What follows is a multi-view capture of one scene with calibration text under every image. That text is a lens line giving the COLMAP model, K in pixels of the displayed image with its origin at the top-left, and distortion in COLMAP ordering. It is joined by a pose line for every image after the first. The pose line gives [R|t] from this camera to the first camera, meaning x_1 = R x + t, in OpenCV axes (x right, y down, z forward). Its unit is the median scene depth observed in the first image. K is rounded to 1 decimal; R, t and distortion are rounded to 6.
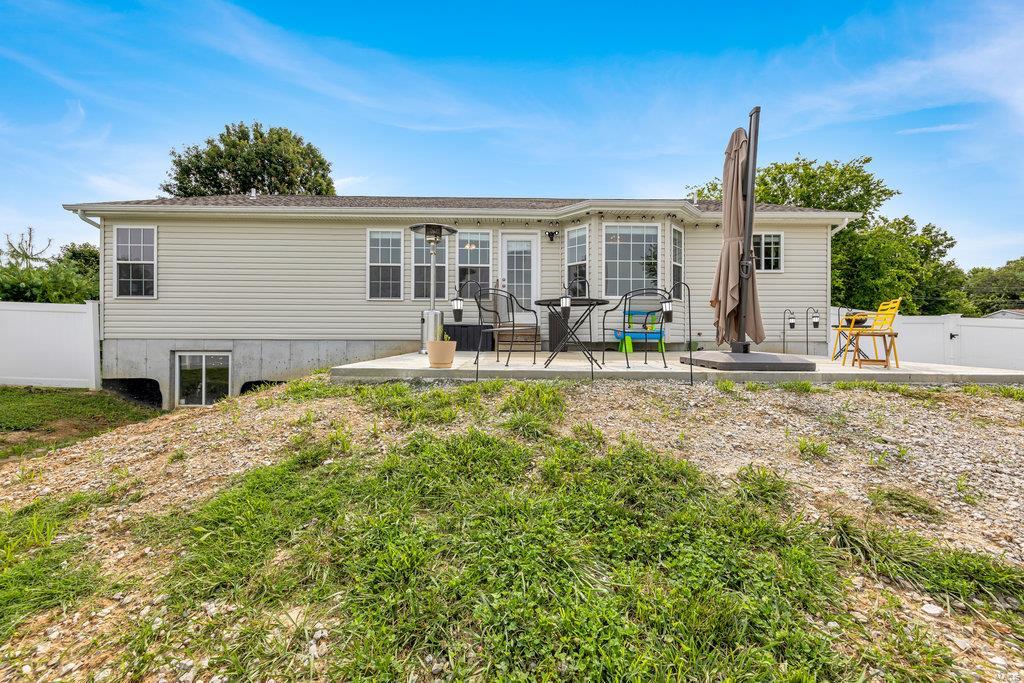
lens RADIAL K [[393.1, 0, 516.4], [0, 393.1, 338.3], [0, 0, 1]] dist [0.008159, -0.000911]
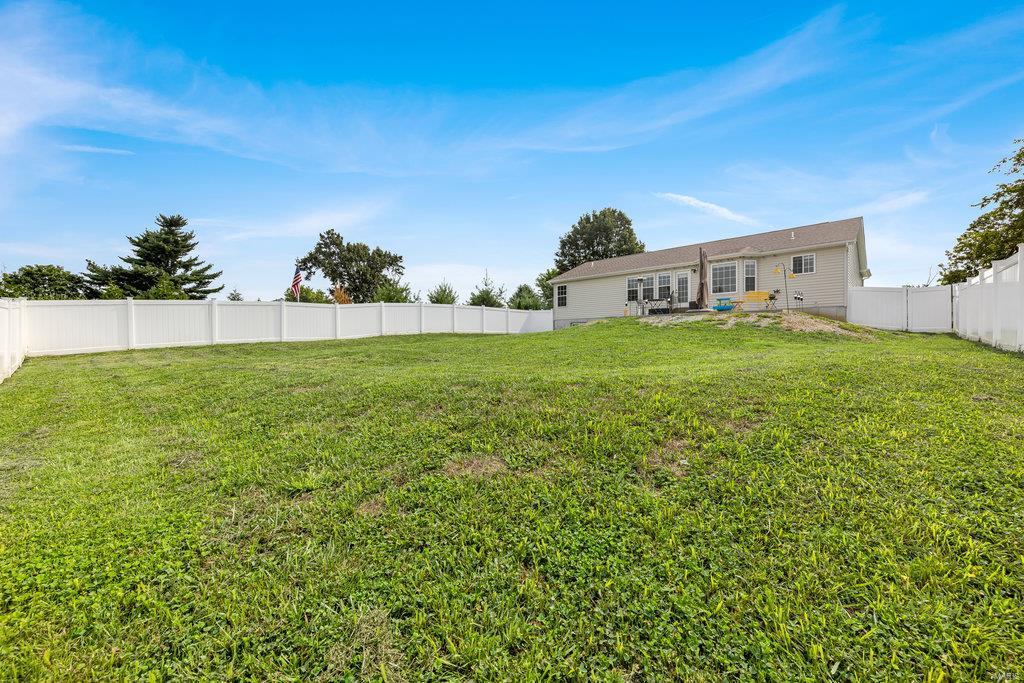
lens RADIAL K [[393.1, 0, 512.2], [0, 393.1, 326.6], [0, 0, 1]] dist [0.008159, -0.000911]
pose [[0.699774, -0.030630, -0.713708, 1.020880], [0.009213, 0.999384, -0.033857, 0.158775], [0.714305, 0.017117, 0.699625, -1.506706]]
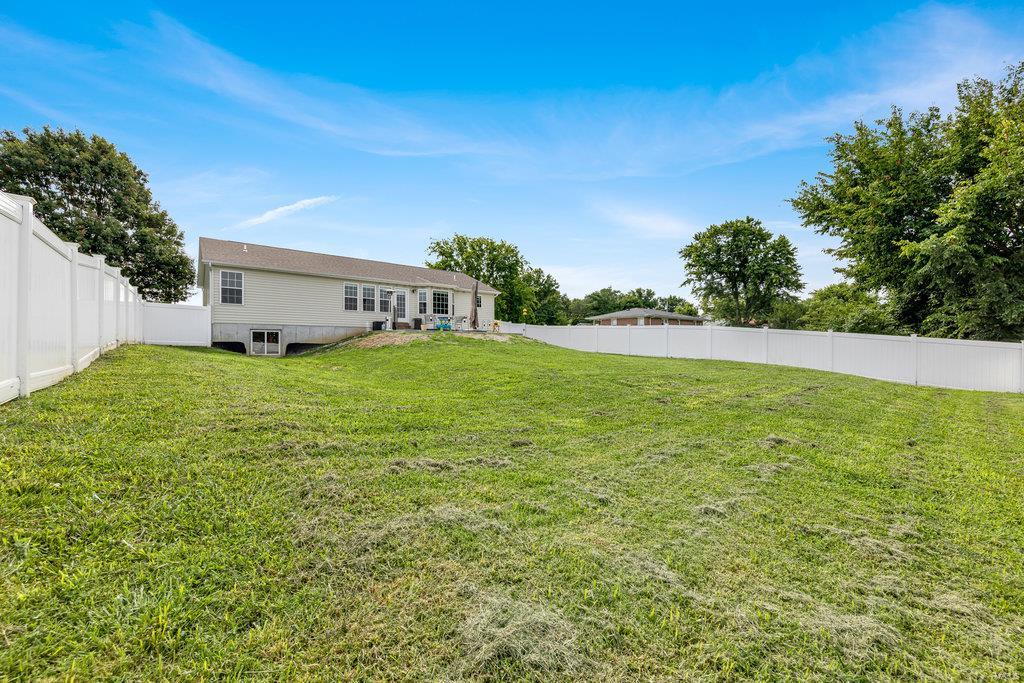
lens RADIAL K [[393.1, 0, 516.9], [0, 393.1, 338.2], [0, 0, 1]] dist [0.008159, -0.000911]
pose [[0.774866, 0.004547, 0.632109, -1.086789], [0.003080, 0.999935, -0.010968, 0.107188], [-0.632117, 0.010445, 0.774802, -1.603026]]
